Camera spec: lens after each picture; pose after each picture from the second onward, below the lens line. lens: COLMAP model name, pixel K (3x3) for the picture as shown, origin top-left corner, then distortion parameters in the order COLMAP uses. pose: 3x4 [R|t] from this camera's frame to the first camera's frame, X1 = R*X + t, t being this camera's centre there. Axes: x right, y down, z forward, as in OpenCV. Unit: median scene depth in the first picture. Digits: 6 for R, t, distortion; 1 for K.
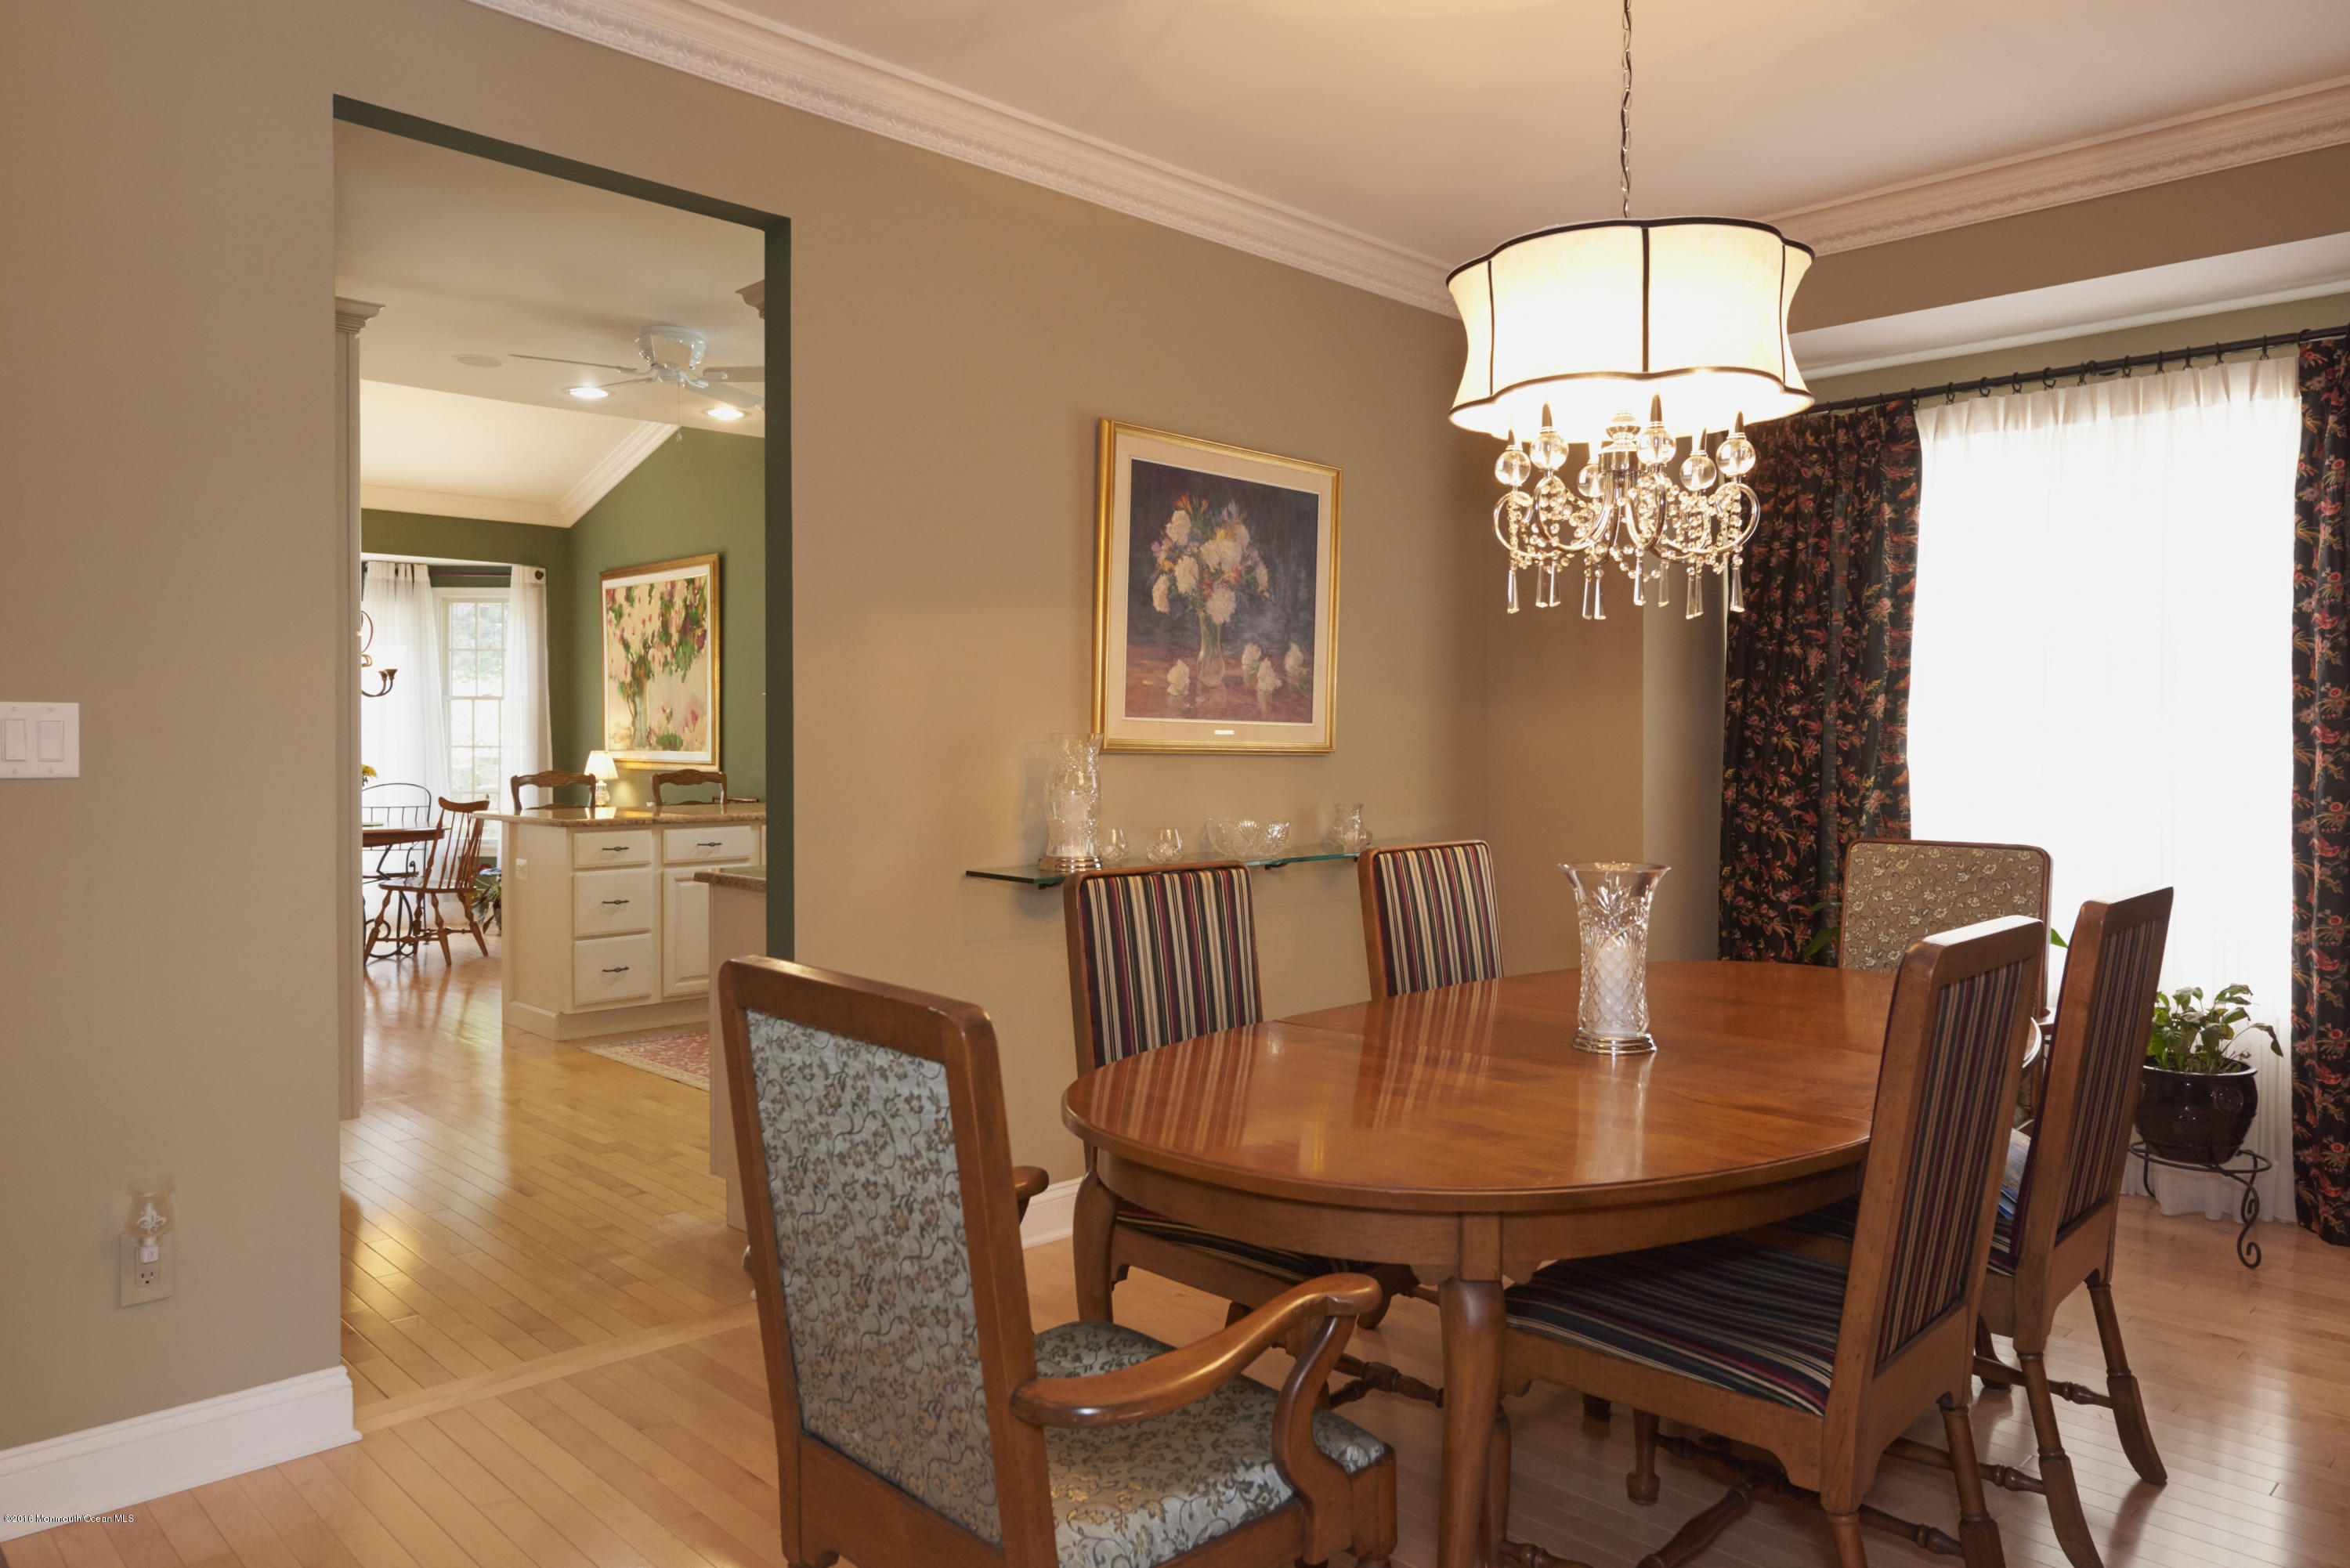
lens RADIAL K [[1558.8, 0, 1183.9], [0, 1558.8, 762.3], [0, 0, 1]] dist [-0.003196, 0.000544]
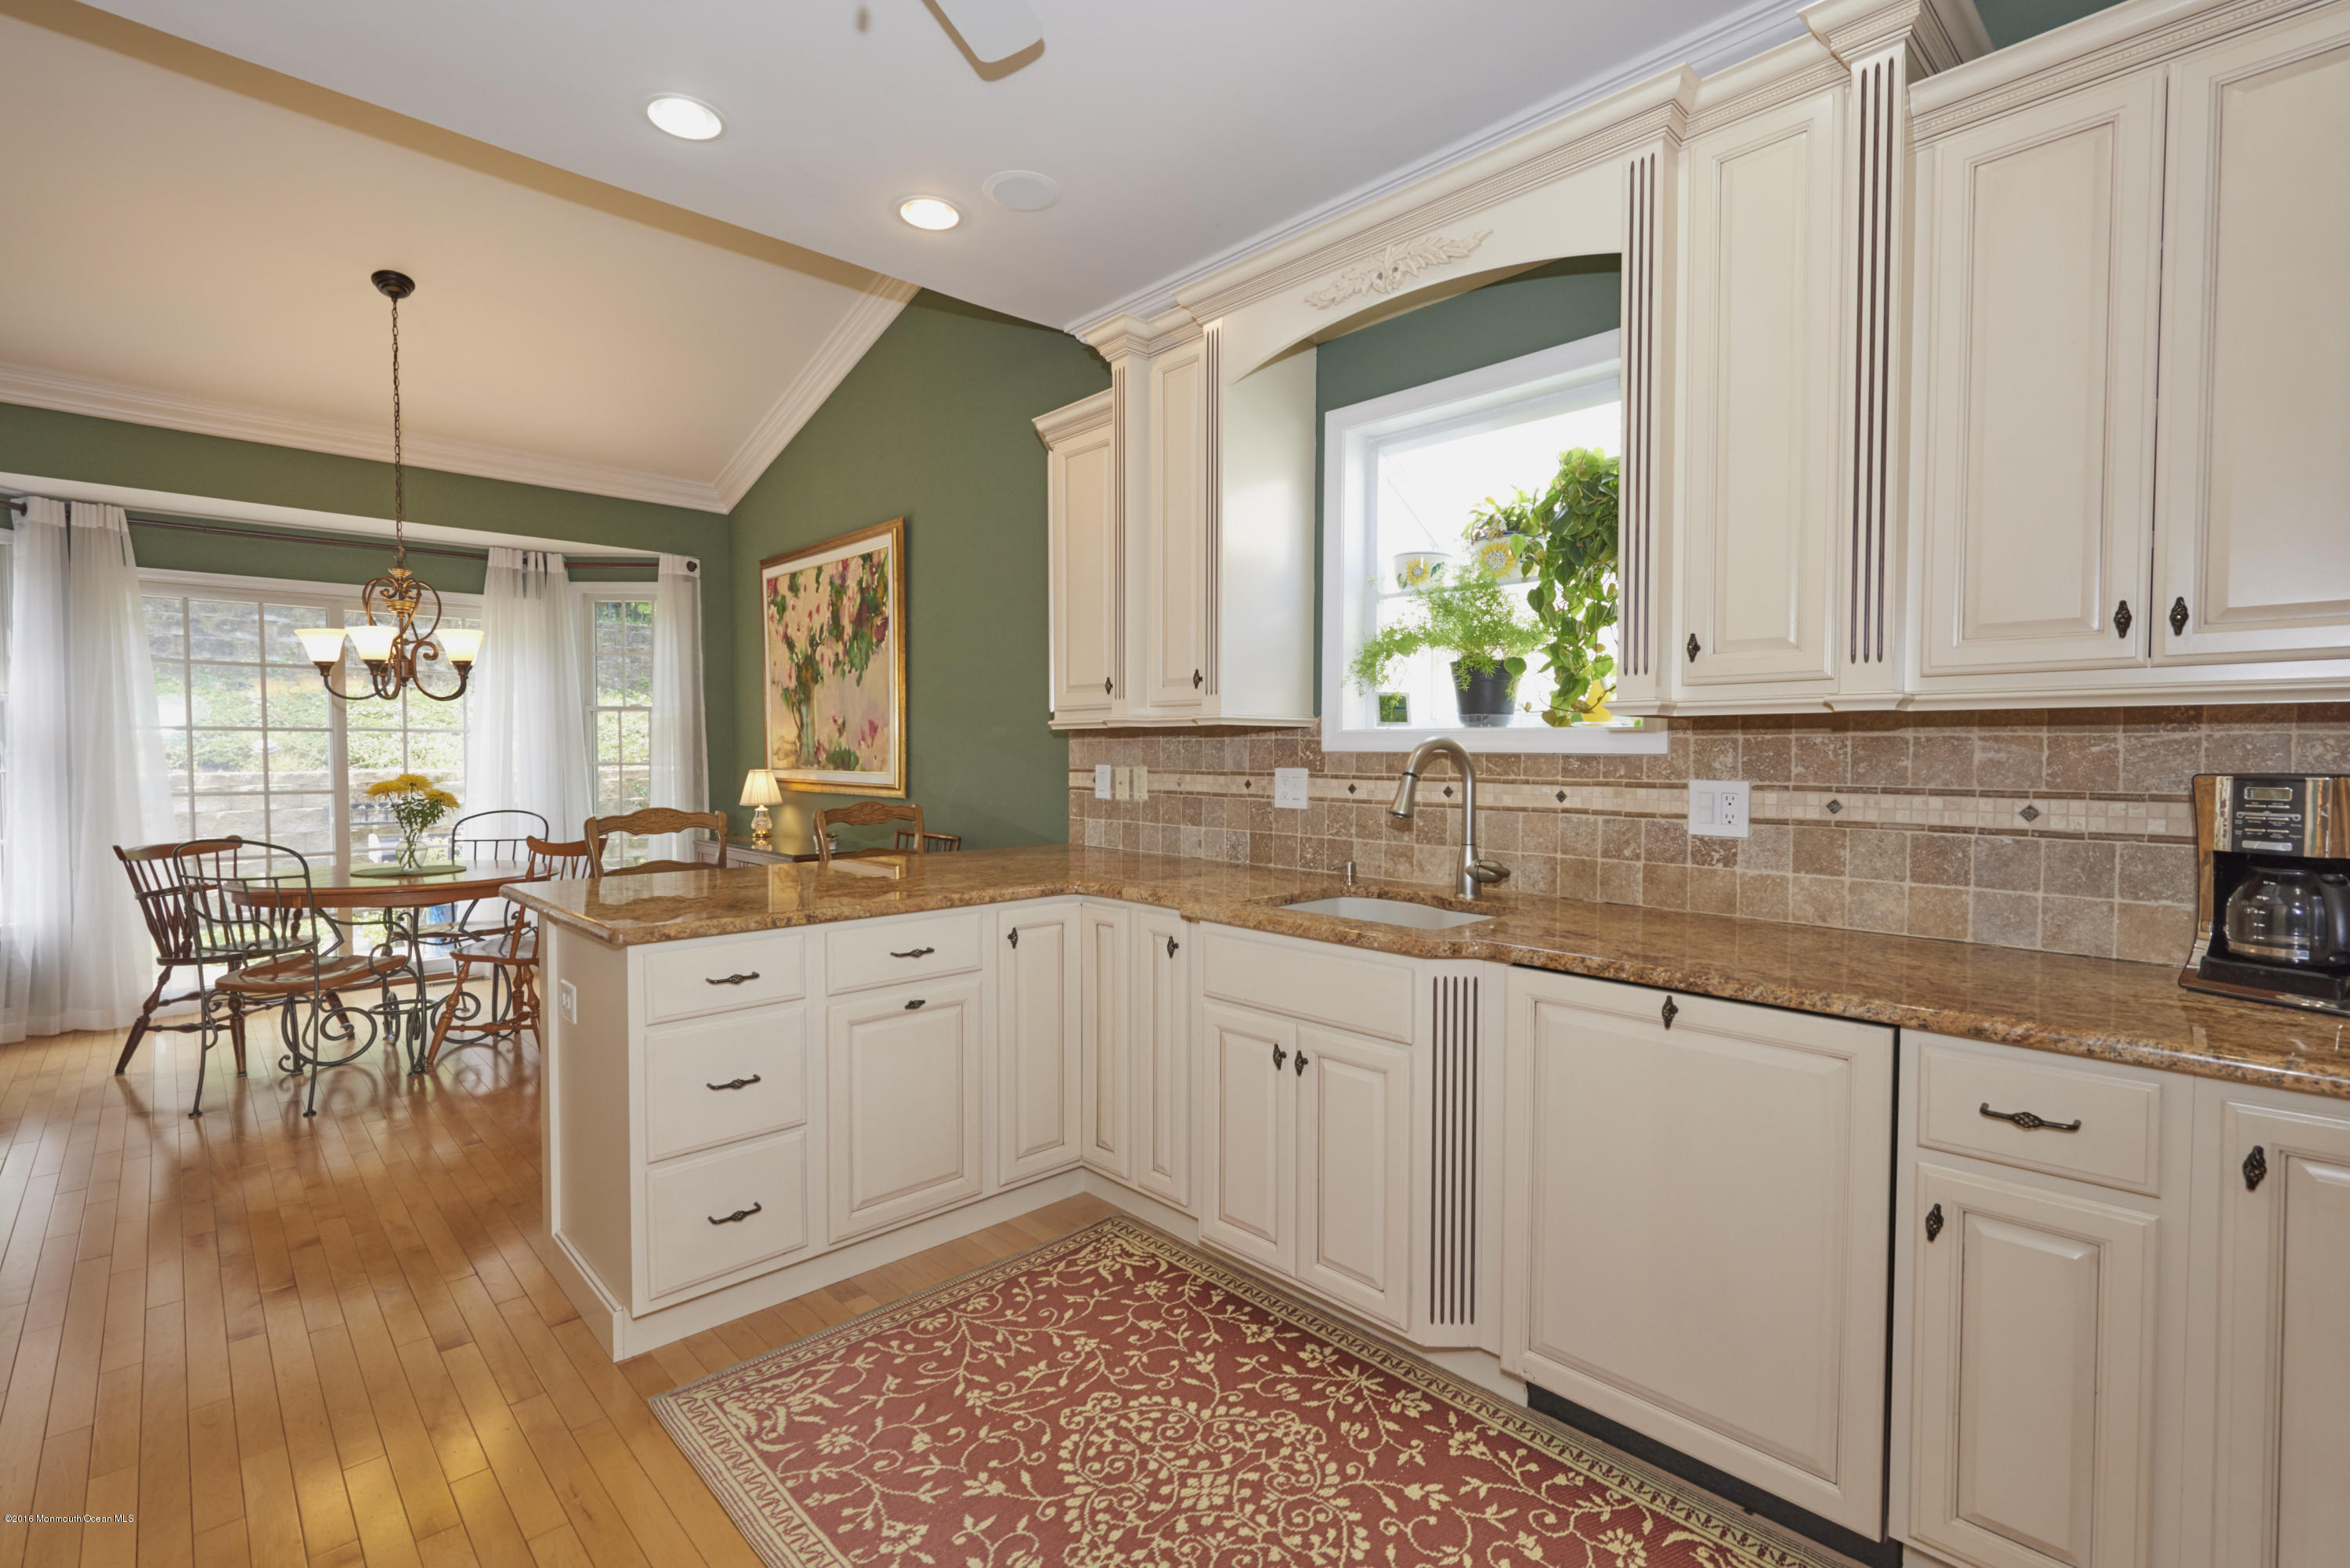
lens RADIAL K [[1068.4, 0, 1177.9], [0, 1068.4, 783.2], [0, 0, 1]] dist [0.004694, -0.000199]
pose [[0.999880, -0.000065, -0.015476, -0.143132], [0.000239, 0.999937, 0.011228, -0.006766], [0.015474, -0.011230, 0.999817, 0.435614]]
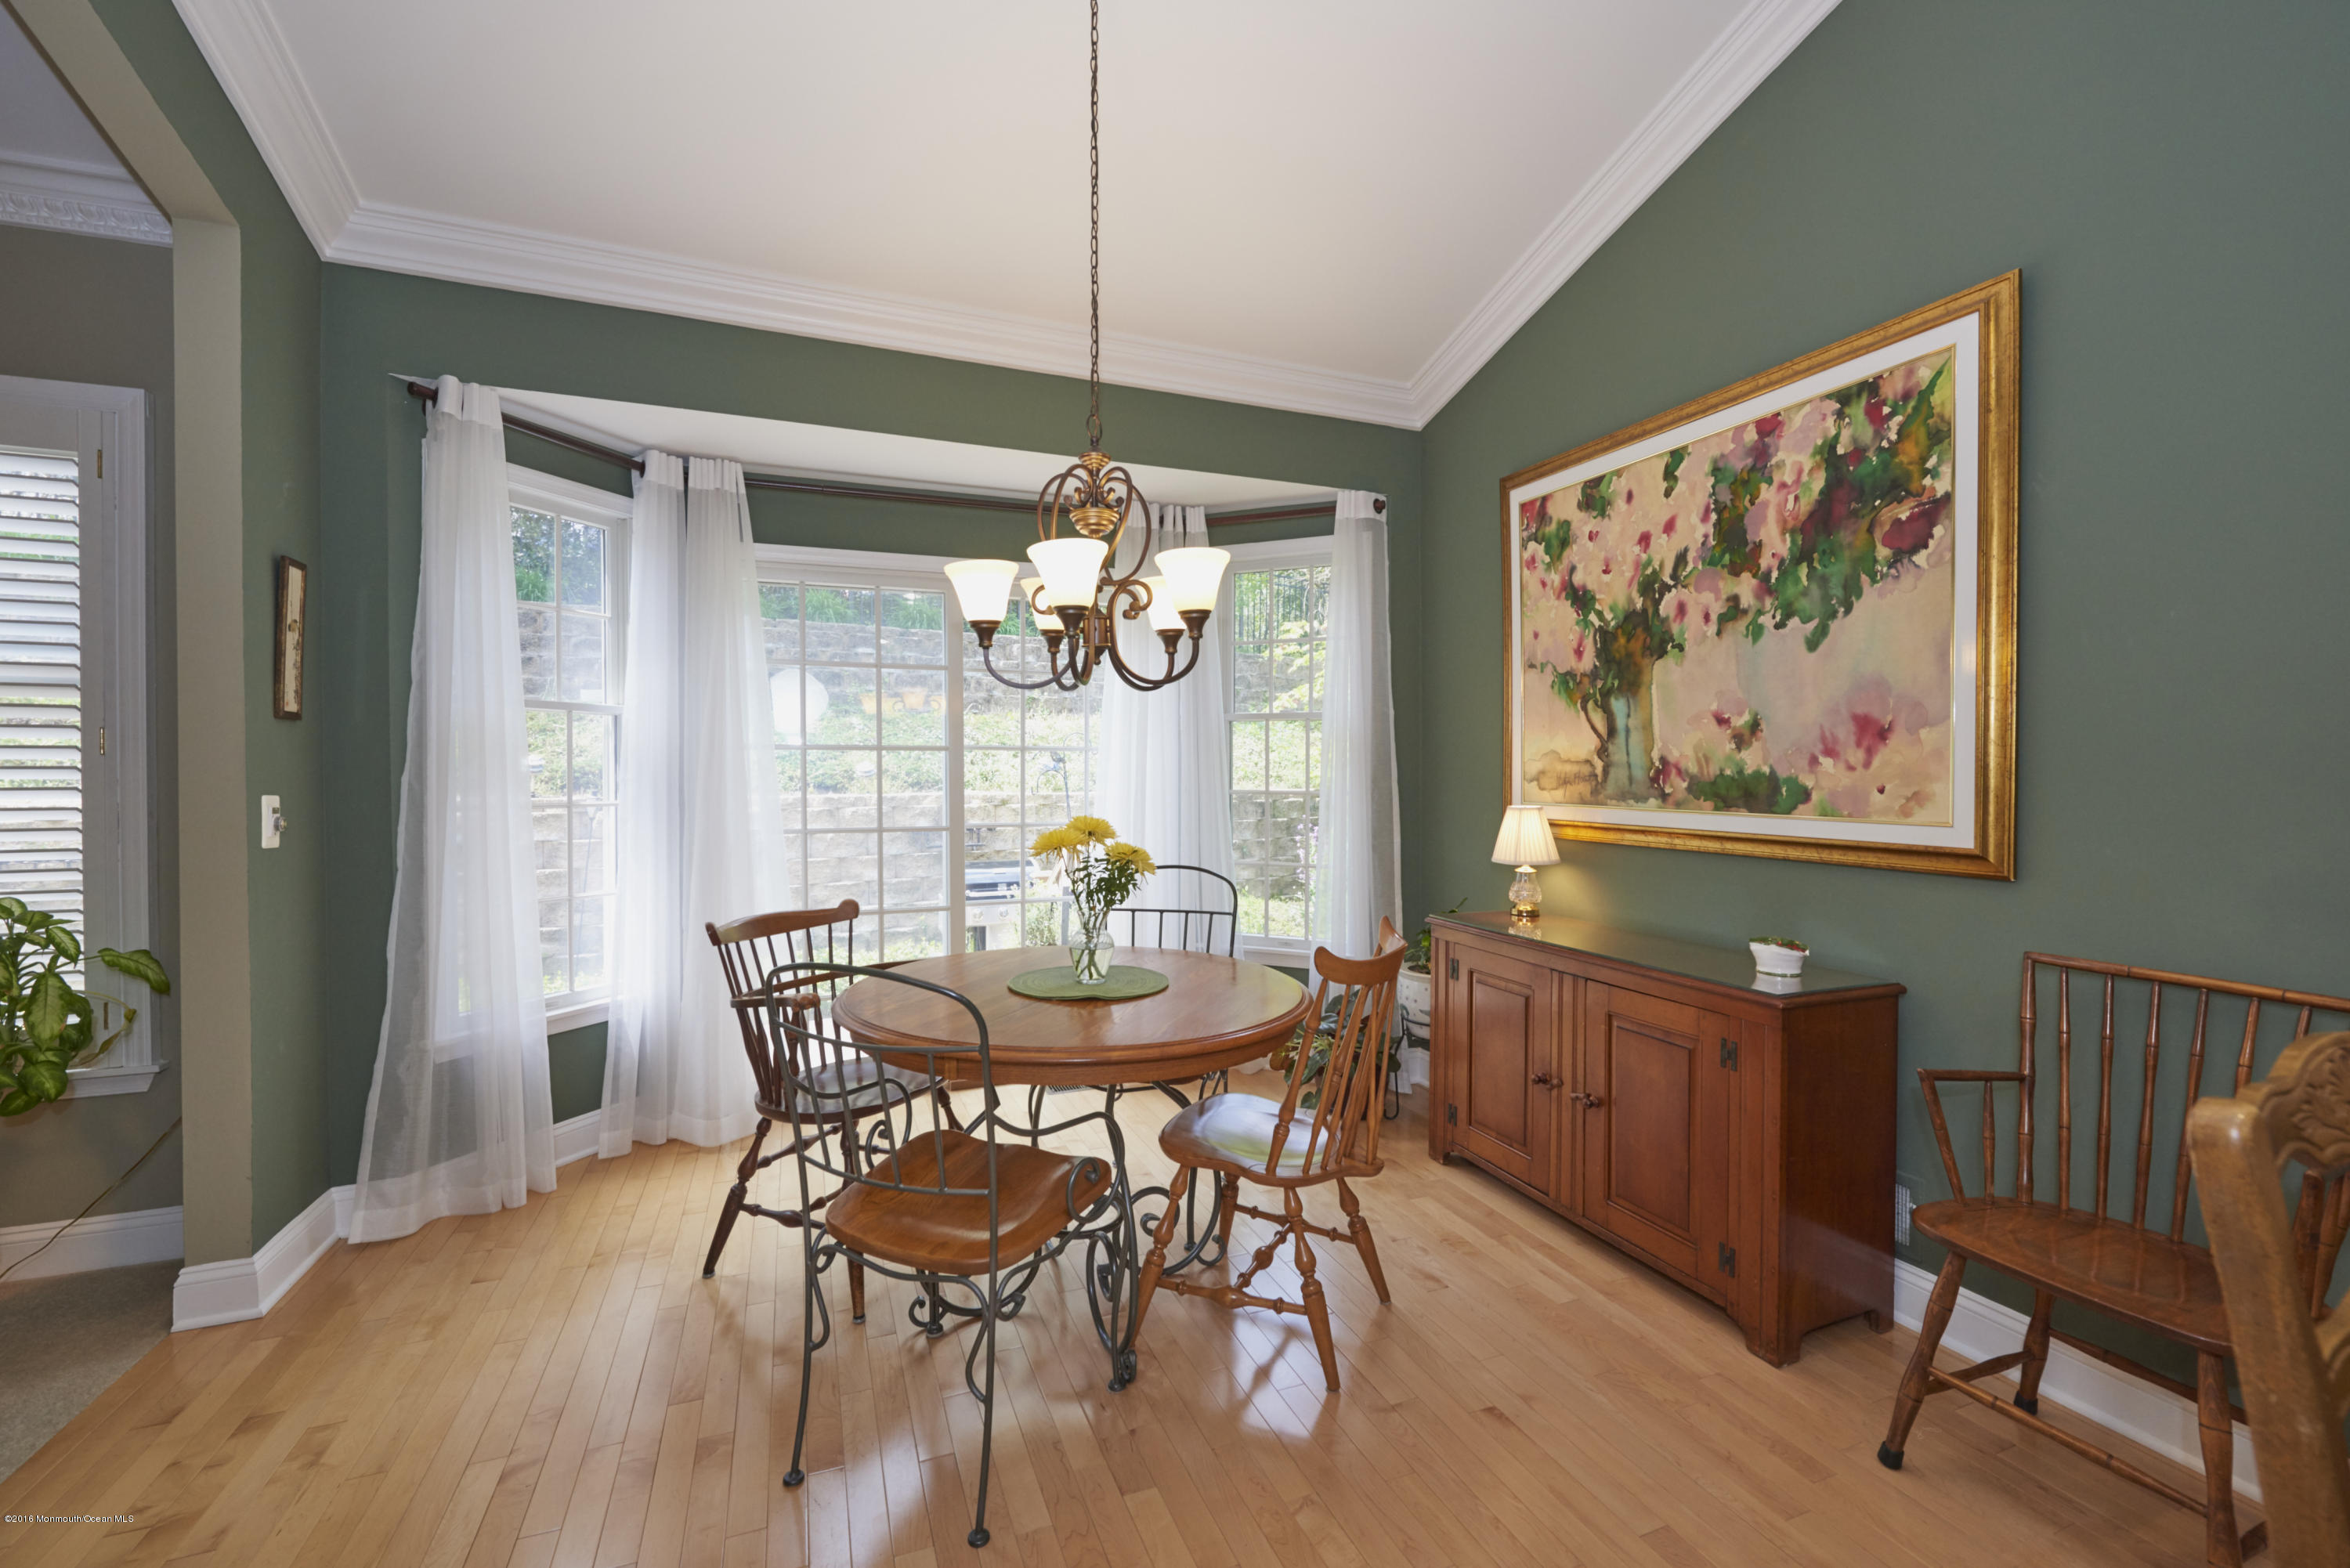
lens RADIAL K [[962.7, 0, 1173.4], [0, 962.7, 784.6], [0, 0, 1]] dist [-0.001659, -0.000106]
pose [[0.921143, 0.003450, -0.389208, -0.365143], [-0.005387, 0.999978, -0.003887, -0.012837], [0.389186, 0.005677, 0.921142, 0.673390]]
